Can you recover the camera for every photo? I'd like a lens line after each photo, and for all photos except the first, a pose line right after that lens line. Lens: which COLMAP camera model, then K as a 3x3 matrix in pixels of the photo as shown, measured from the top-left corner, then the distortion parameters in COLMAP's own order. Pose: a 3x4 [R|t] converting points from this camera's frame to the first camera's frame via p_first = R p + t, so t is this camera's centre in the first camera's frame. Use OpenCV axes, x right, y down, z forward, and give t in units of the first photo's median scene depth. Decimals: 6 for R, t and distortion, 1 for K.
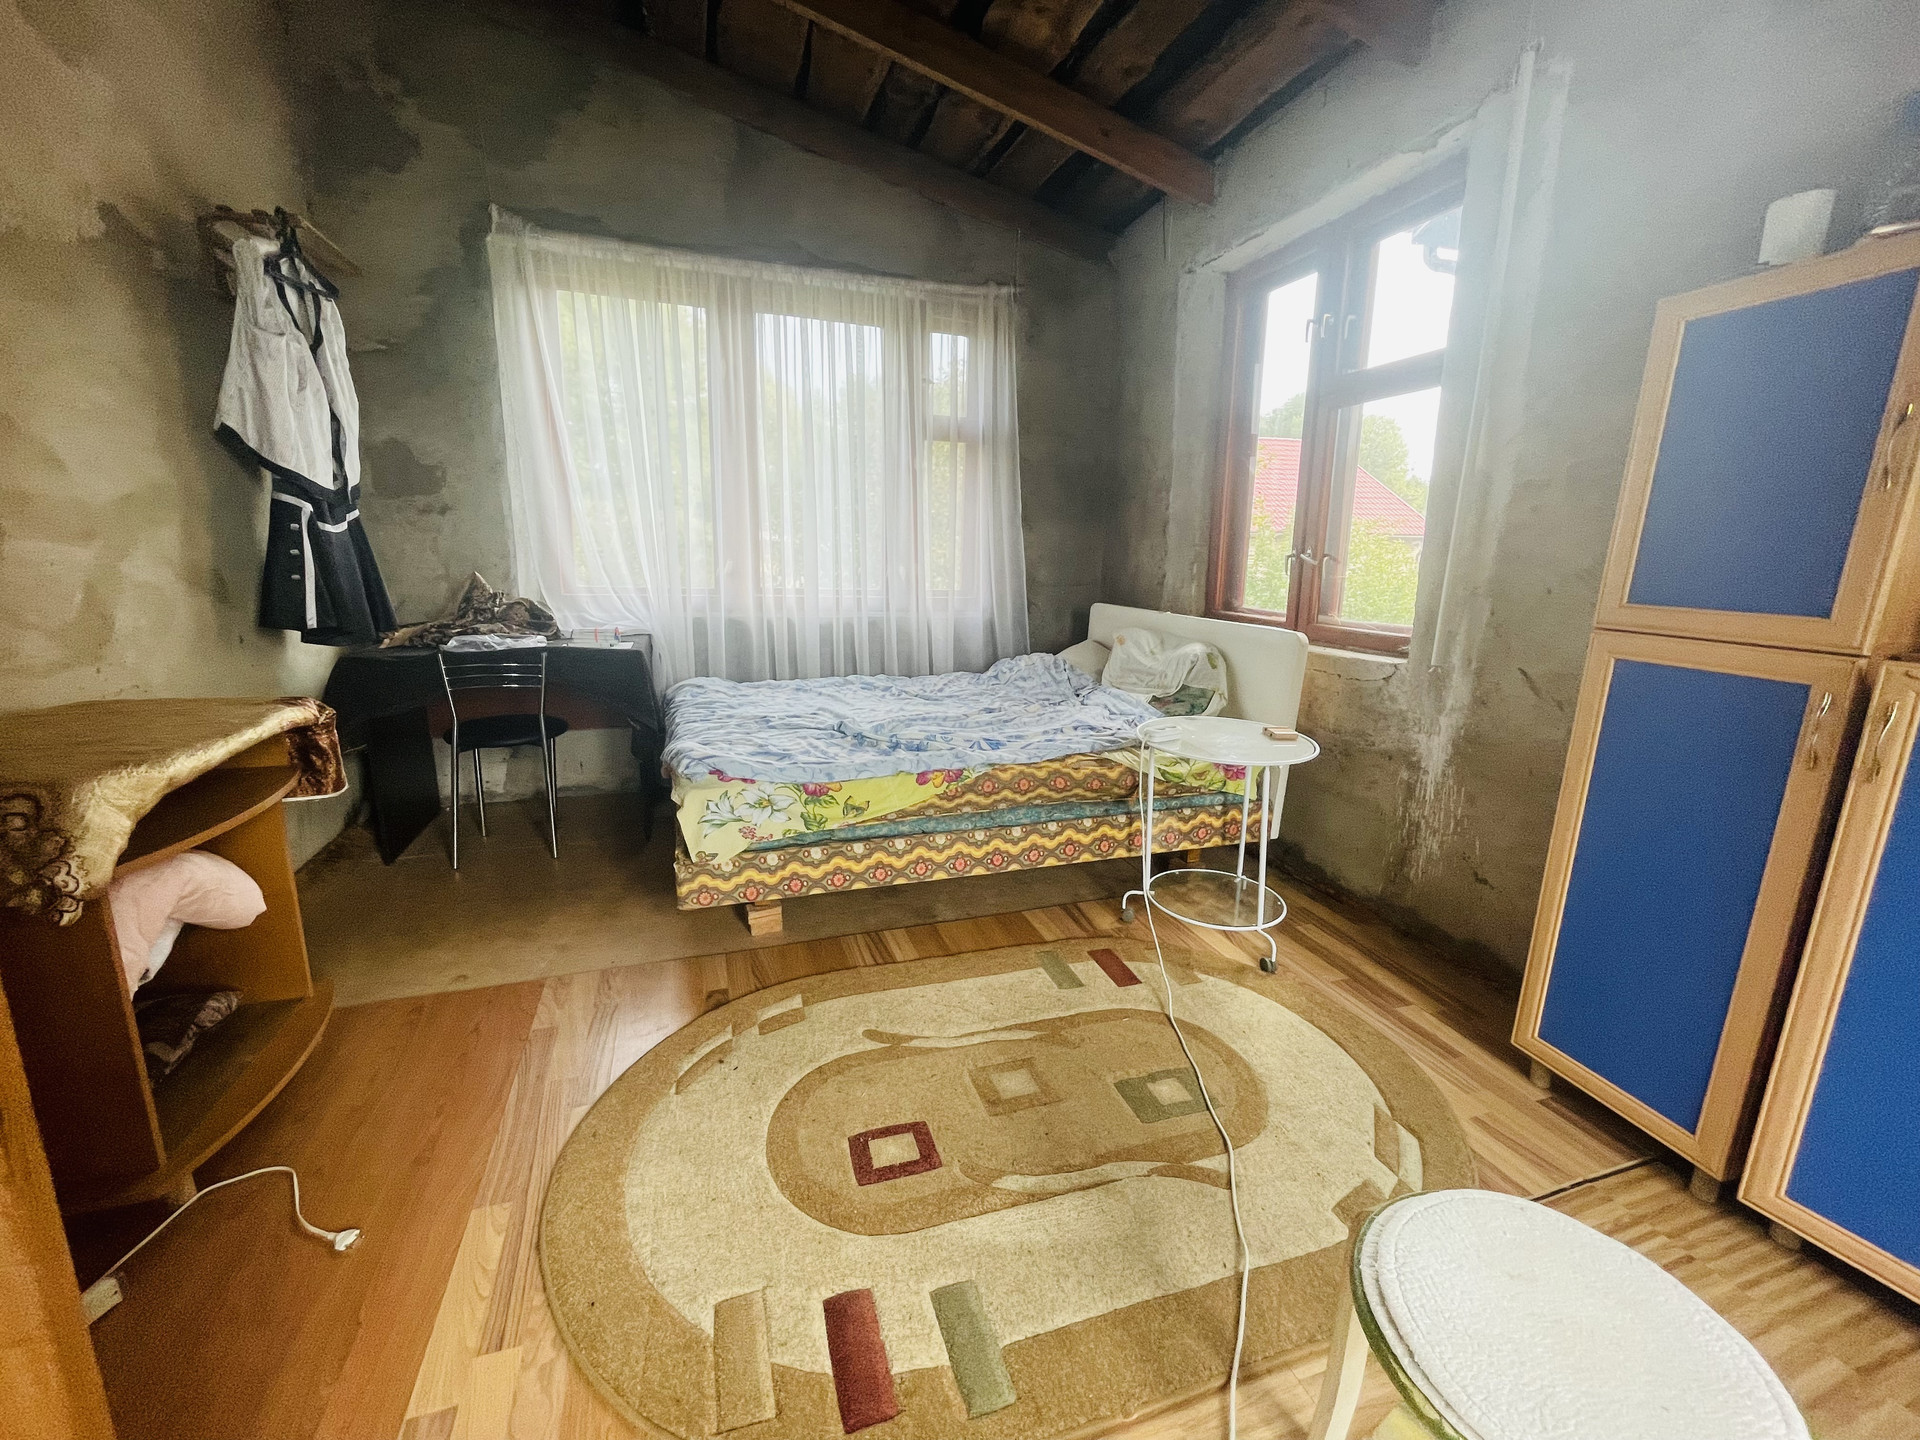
lens RADIAL K [[775.2, 0, 954.6], [0, 775.2, 698.6], [0, 0, 1]] dist [-0.003578, 0.000028]
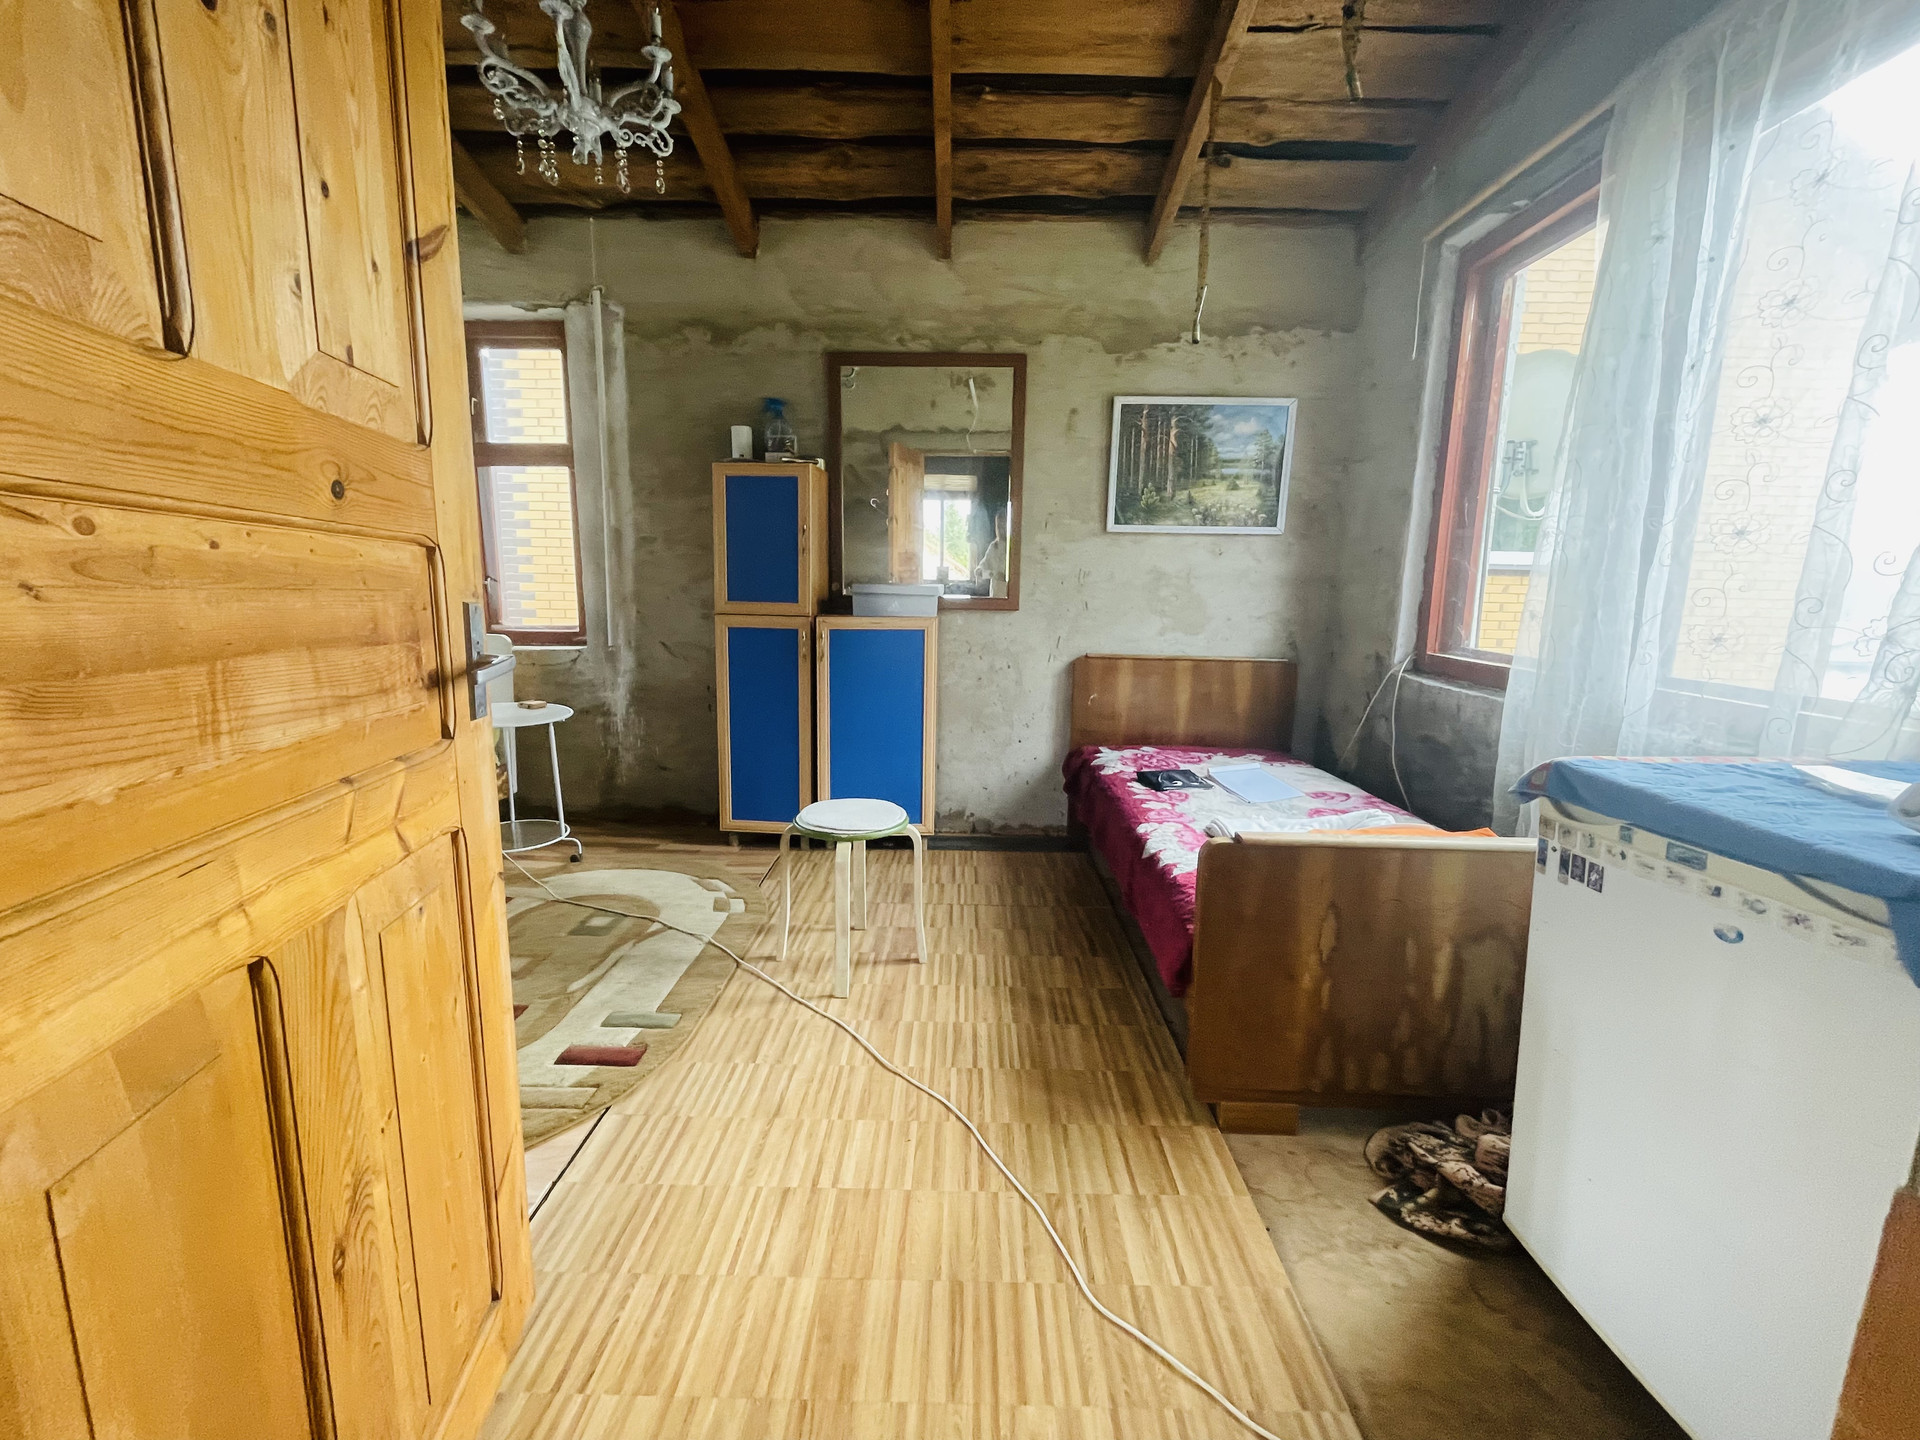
lens RADIAL K [[775.2, 0, 954.6], [0, 775.2, 698.6], [0, 0, 1]] dist [-0.003578, 0.000028]
pose [[0.323631, -0.145654, 0.934905, -0.677672], [0.167026, 0.981358, 0.095073, 0.030342], [-0.931324, 0.125385, 0.341926, -0.193622]]
